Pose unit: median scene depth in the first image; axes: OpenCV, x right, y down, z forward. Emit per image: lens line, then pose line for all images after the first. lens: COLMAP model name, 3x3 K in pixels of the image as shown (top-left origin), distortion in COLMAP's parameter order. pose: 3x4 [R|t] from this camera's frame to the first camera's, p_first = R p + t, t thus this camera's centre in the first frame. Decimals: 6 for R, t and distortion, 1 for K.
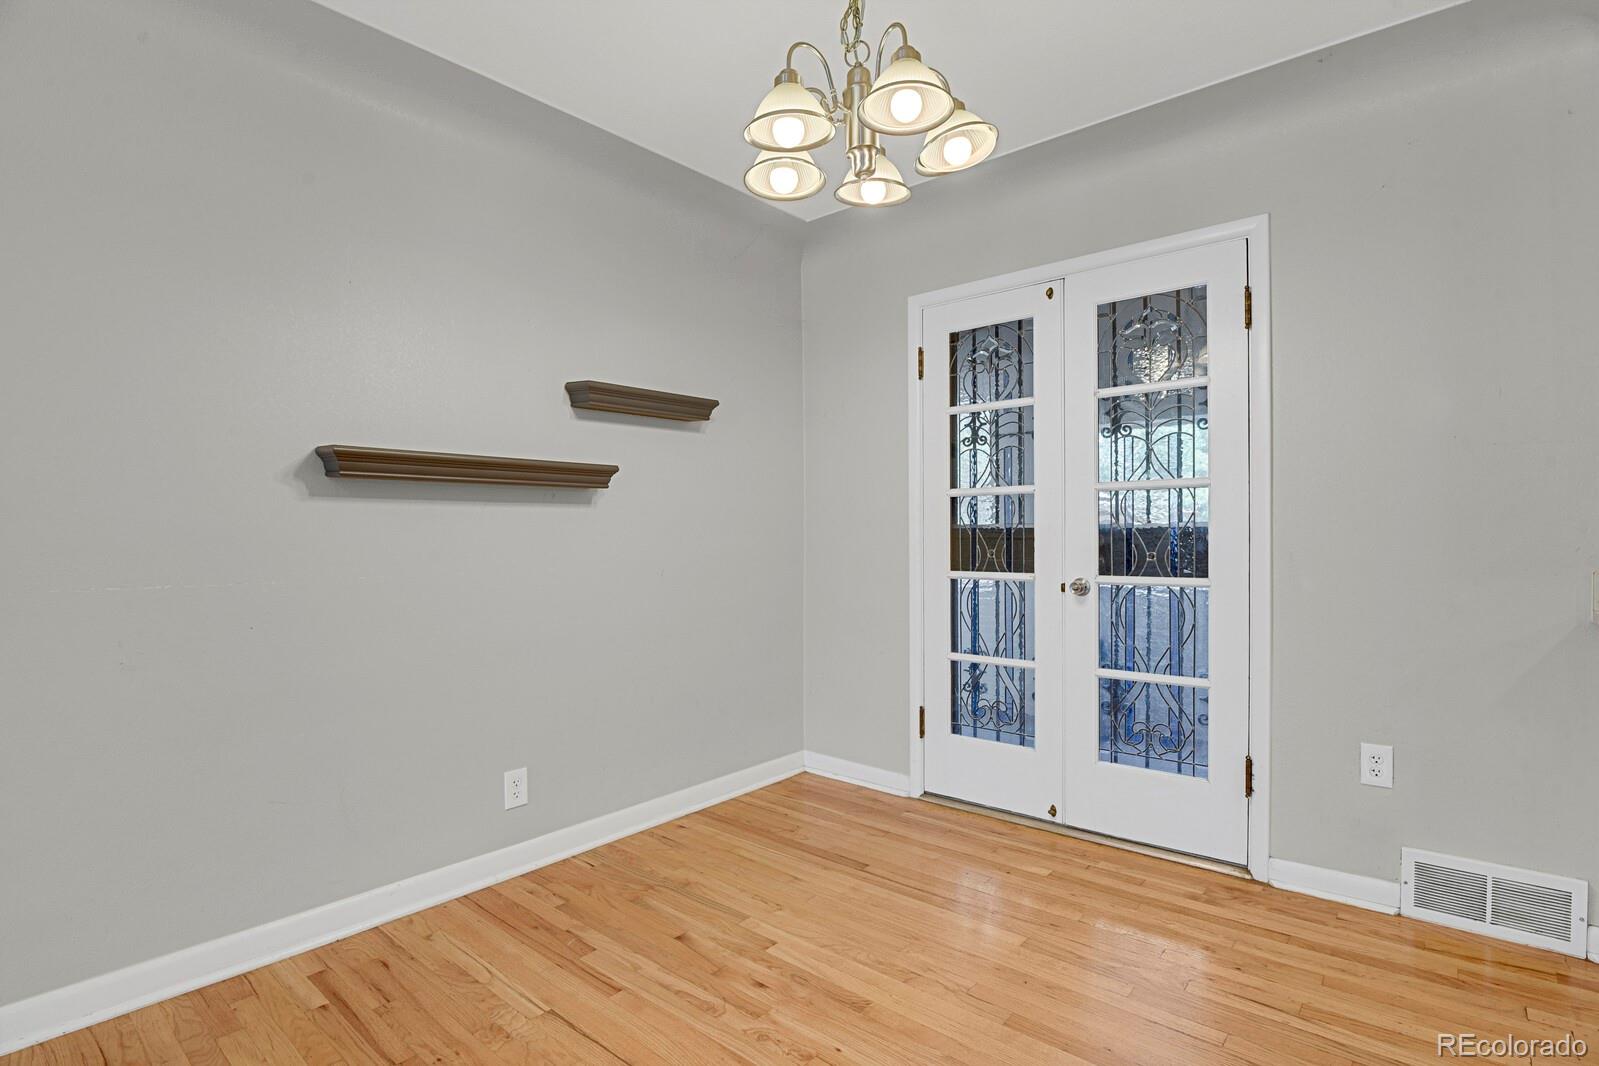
lens RADIAL K [[789.9, 0, 811.1], [0, 789.9, 535.5], [0, 0, 1]] dist [-0.026389, -0.002297]
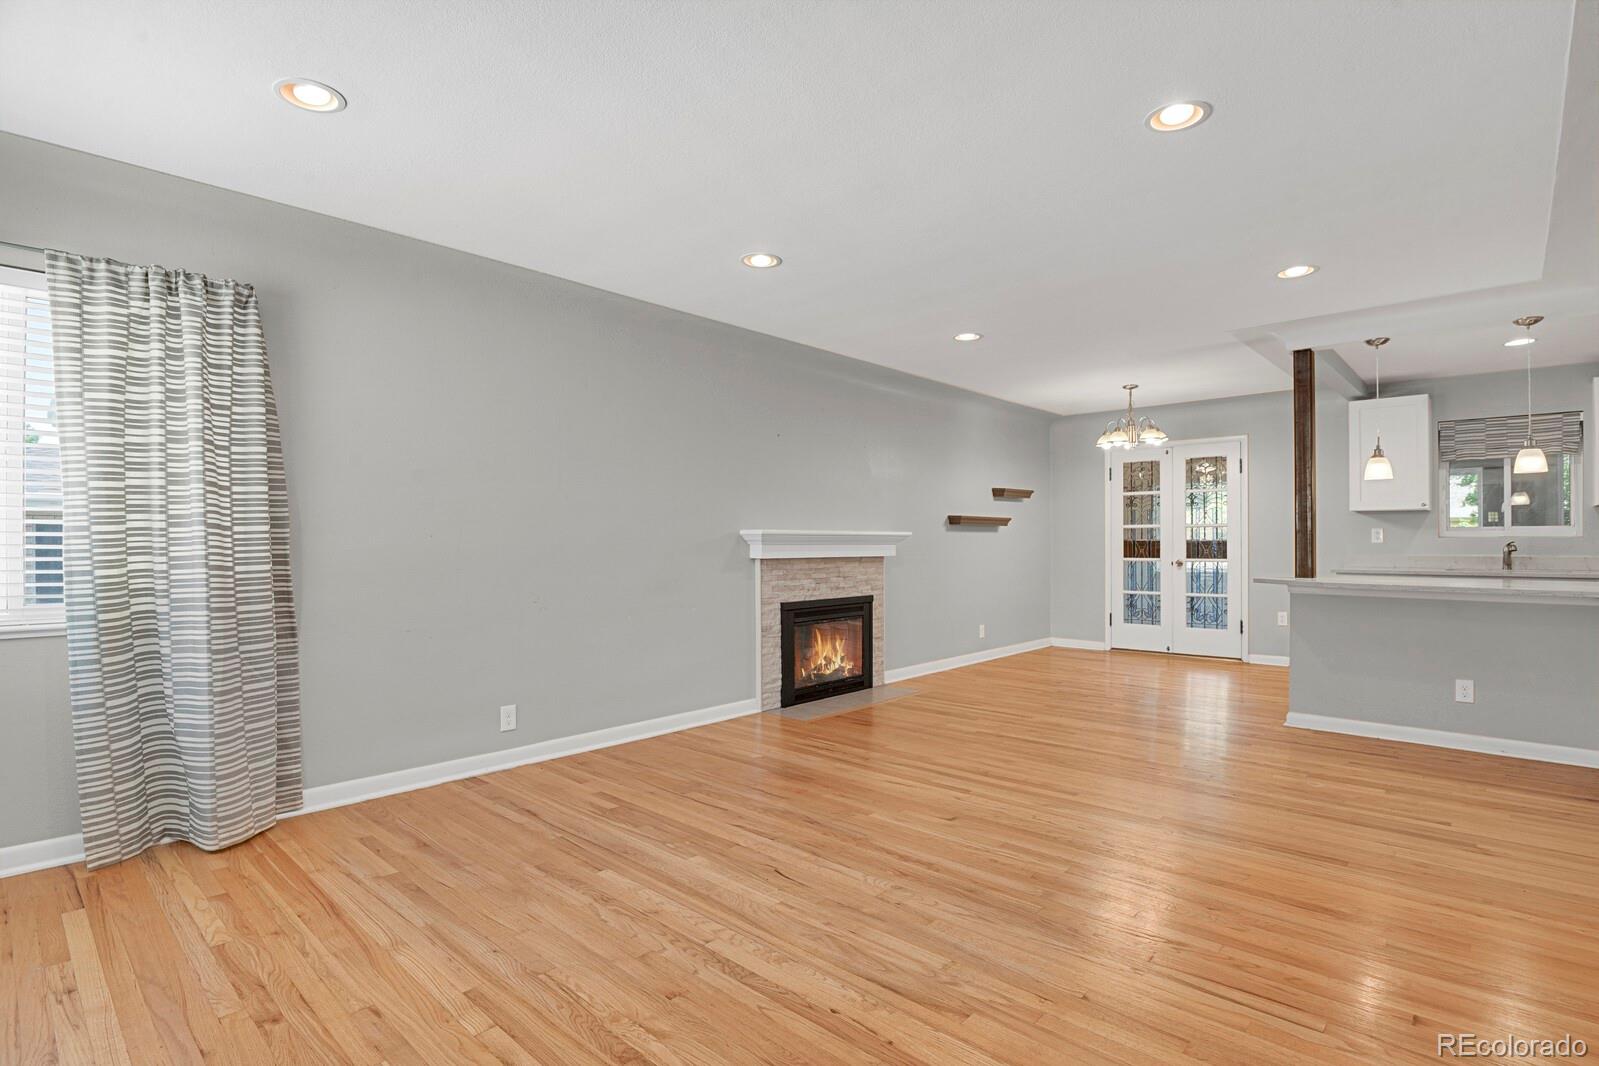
lens RADIAL K [[789.9, 0, 815.7], [0, 789.9, 537.4], [0, 0, 1]] dist [-0.026389, -0.002297]
pose [[0.999472, 0.002385, -0.032417, -0.818945], [-0.002772, 0.999926, -0.011870, 0.013834], [0.032386, 0.011954, 0.999404, -1.736254]]
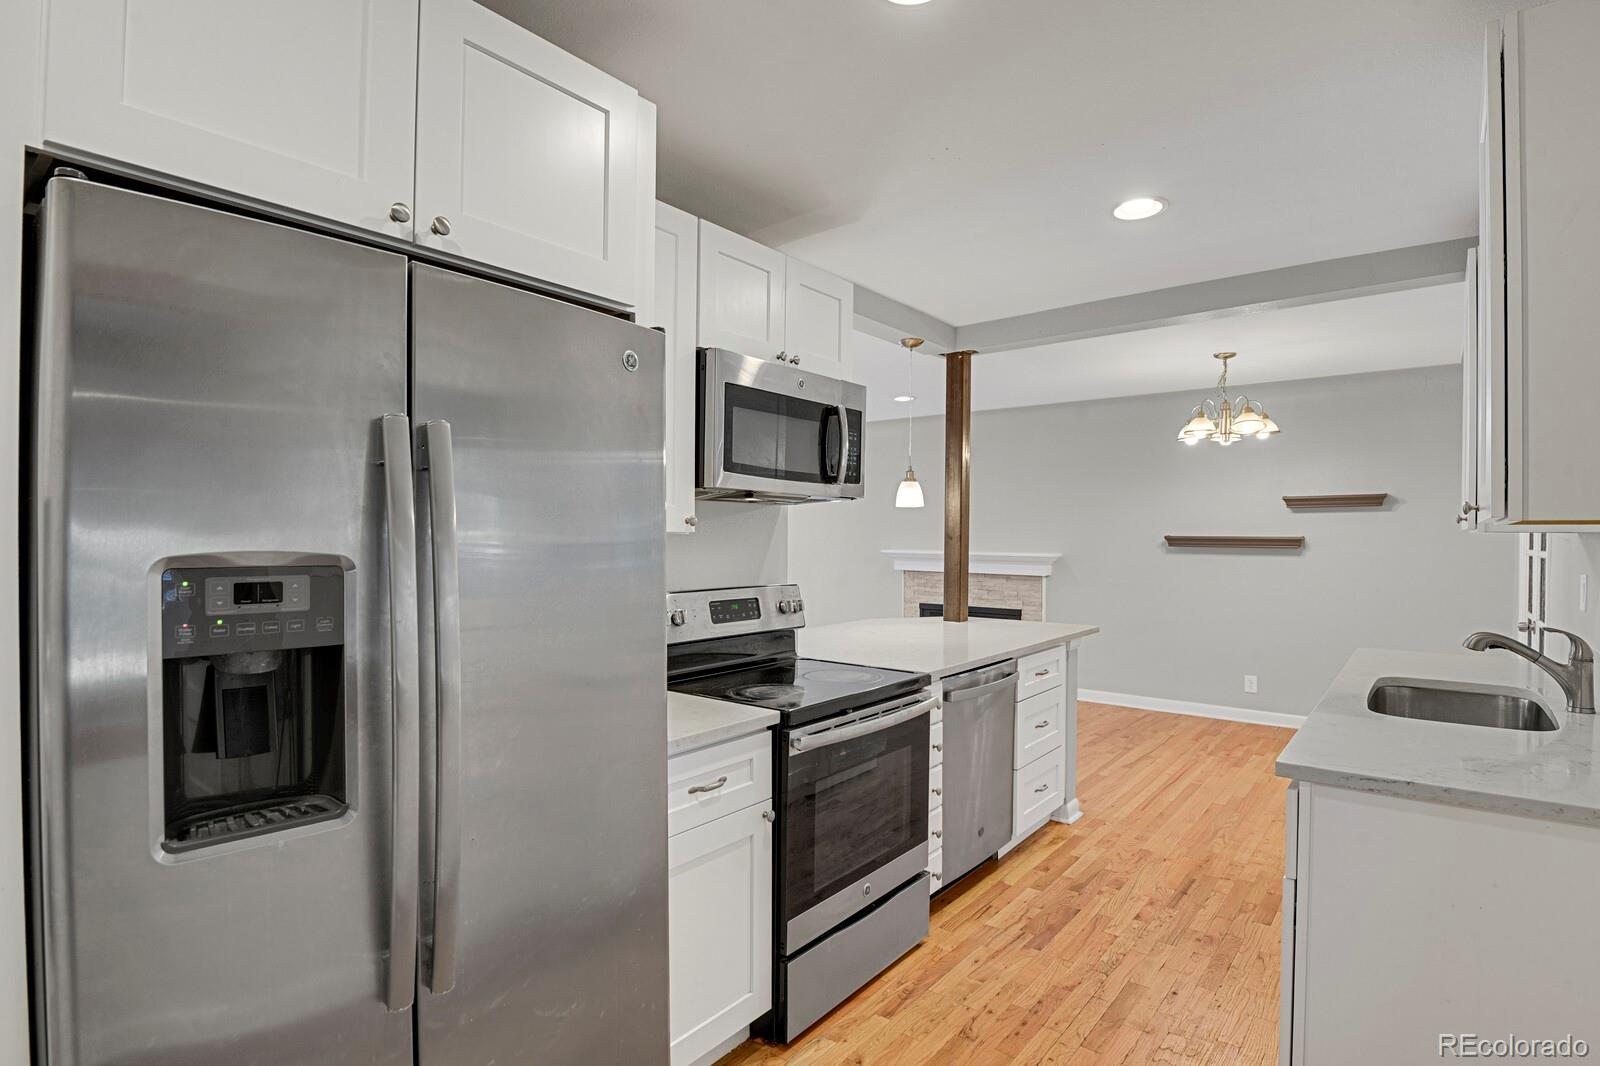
lens RADIAL K [[790.4, 0, 807.2], [0, 790.4, 544.0], [0, 0, 1]] dist [-0.026389, -0.002297]
pose [[0.023885, 0.015340, -0.999597, 1.680007], [-0.013301, 0.999799, 0.015026, -0.083890], [0.999626, 0.012936, 0.024084, -0.291930]]
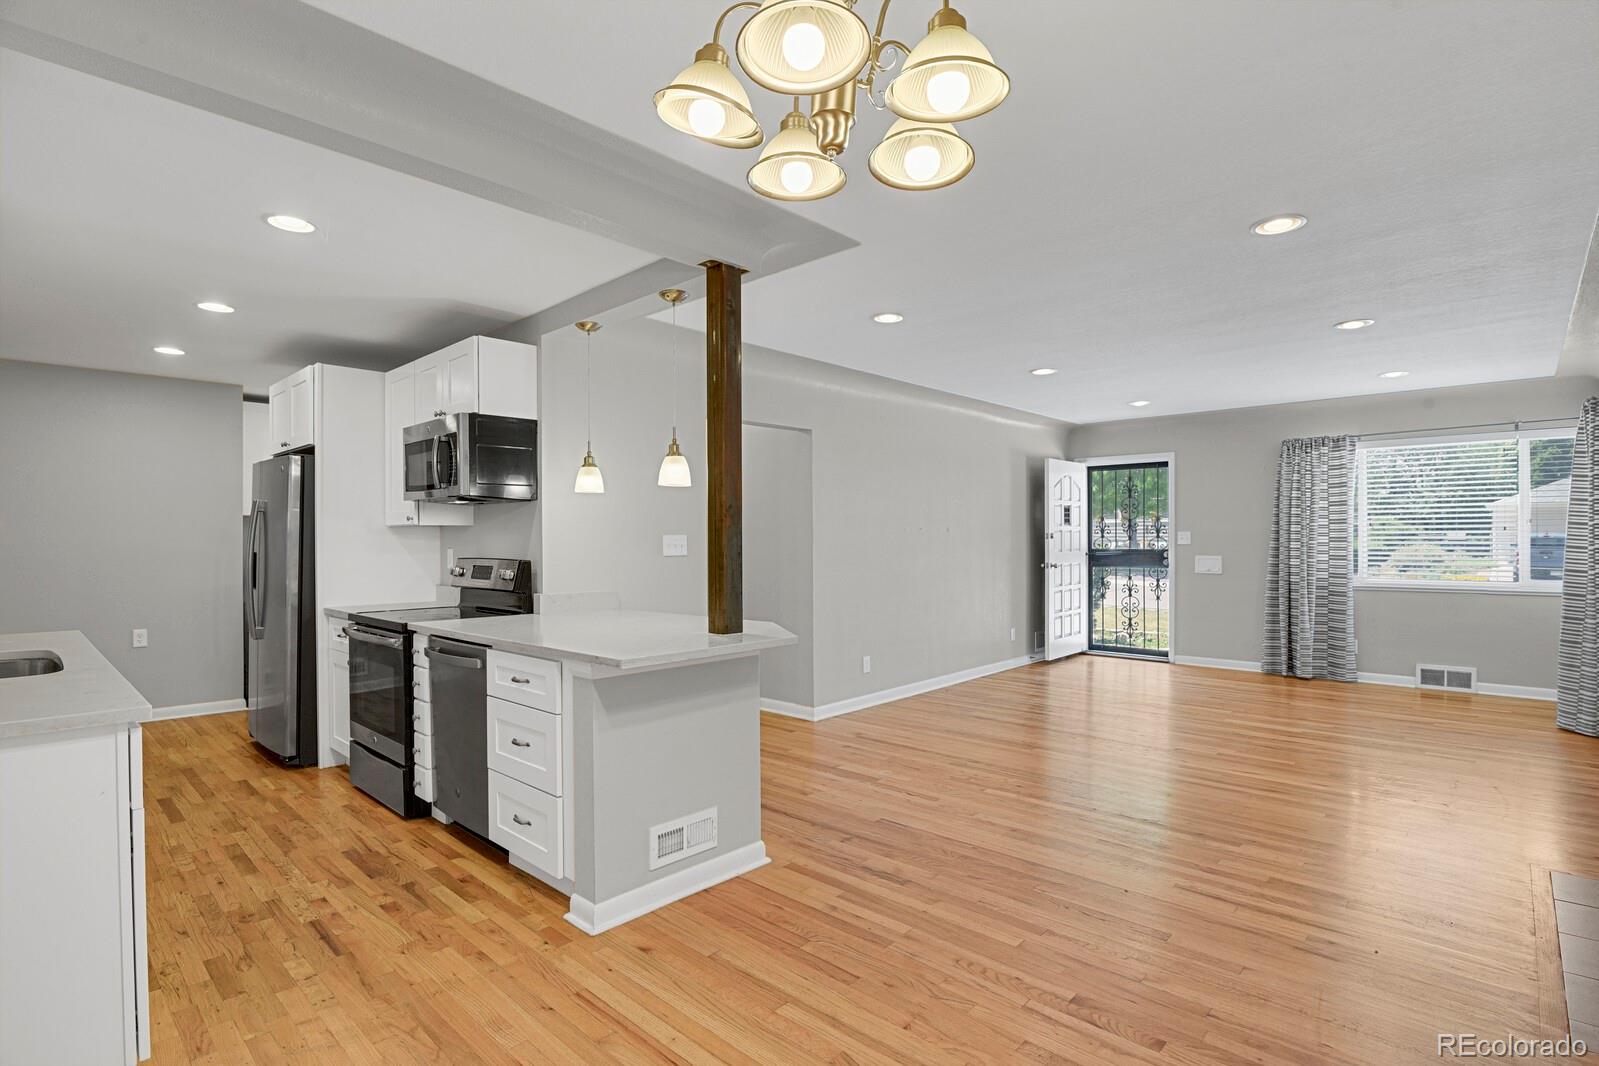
lens RADIAL K [[789.9, 0, 810.4], [0, 789.9, 539.2], [0, 0, 1]] dist [-0.026389, -0.002297]
pose [[-0.998871, 0.008063, 0.046812, 0.037648], [0.008516, 0.999919, 0.009472, -0.060337], [-0.046731, 0.009860, -0.998859, 1.106929]]
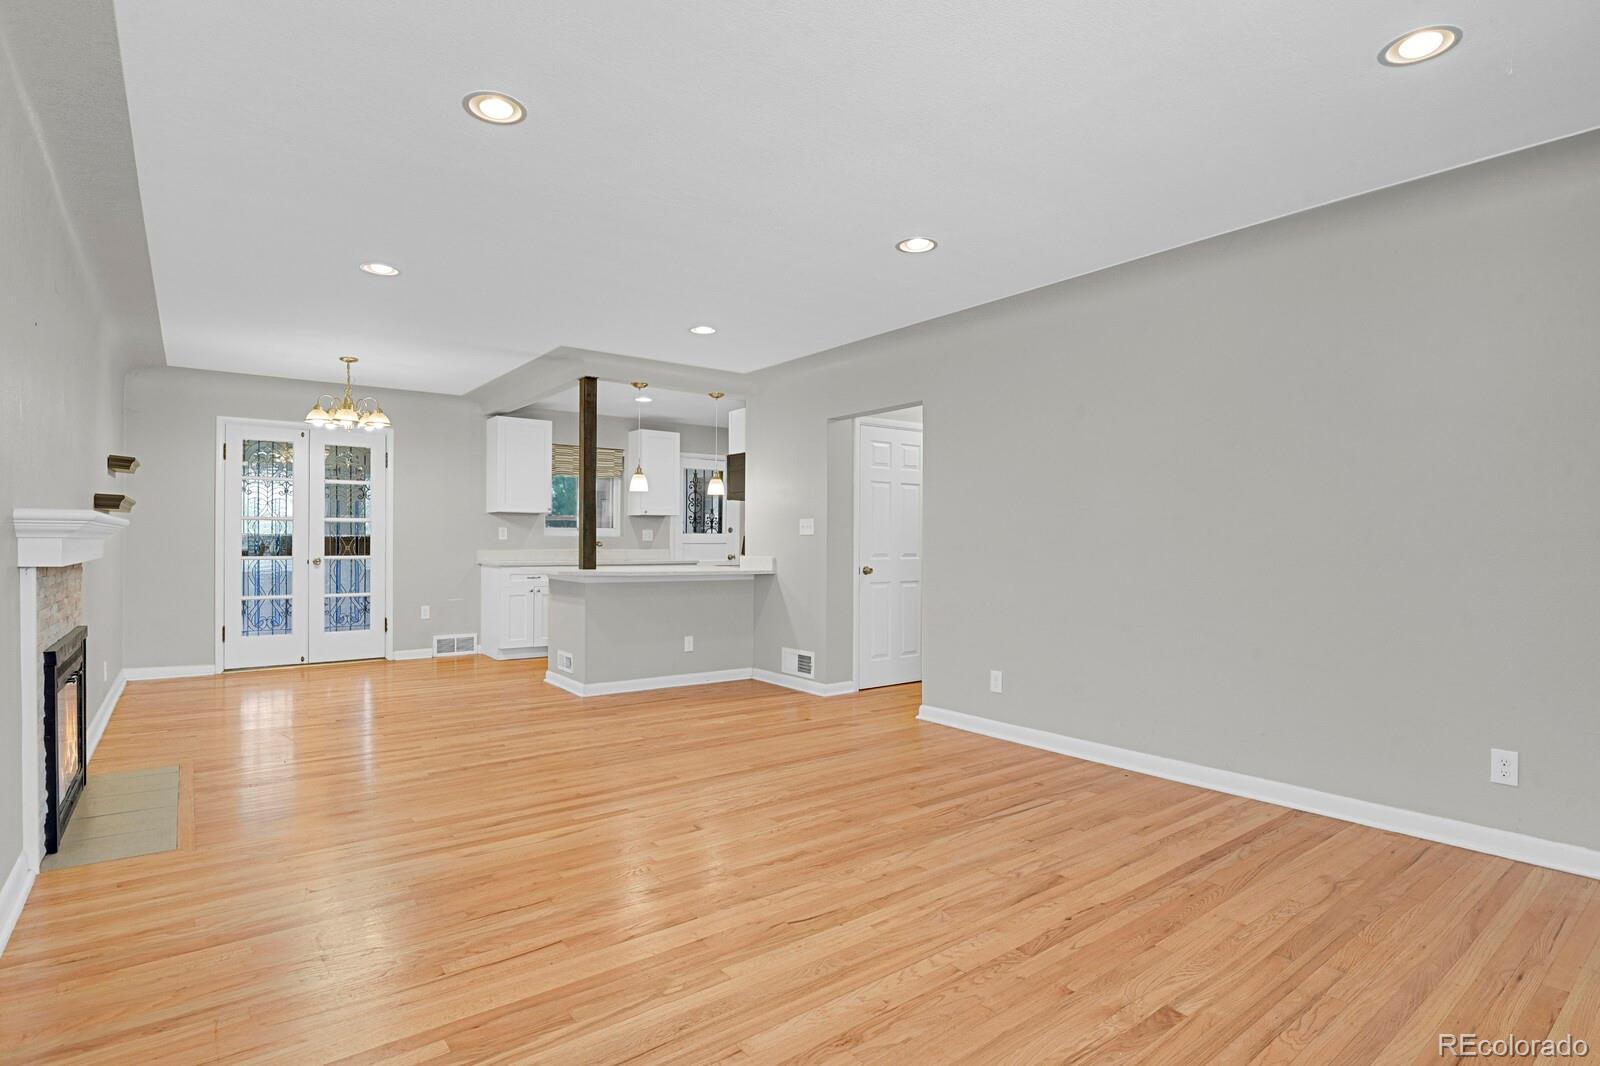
lens RADIAL K [[790.4, 0, 803.3], [0, 790.4, 554.5], [0, 0, 1]] dist [-0.026389, -0.002297]
pose [[0.207558, -0.011298, 0.978157, -1.696778], [-0.002690, 0.999923, 0.012120, 0.013258], [-0.978219, -0.005147, 0.207512, -0.955204]]
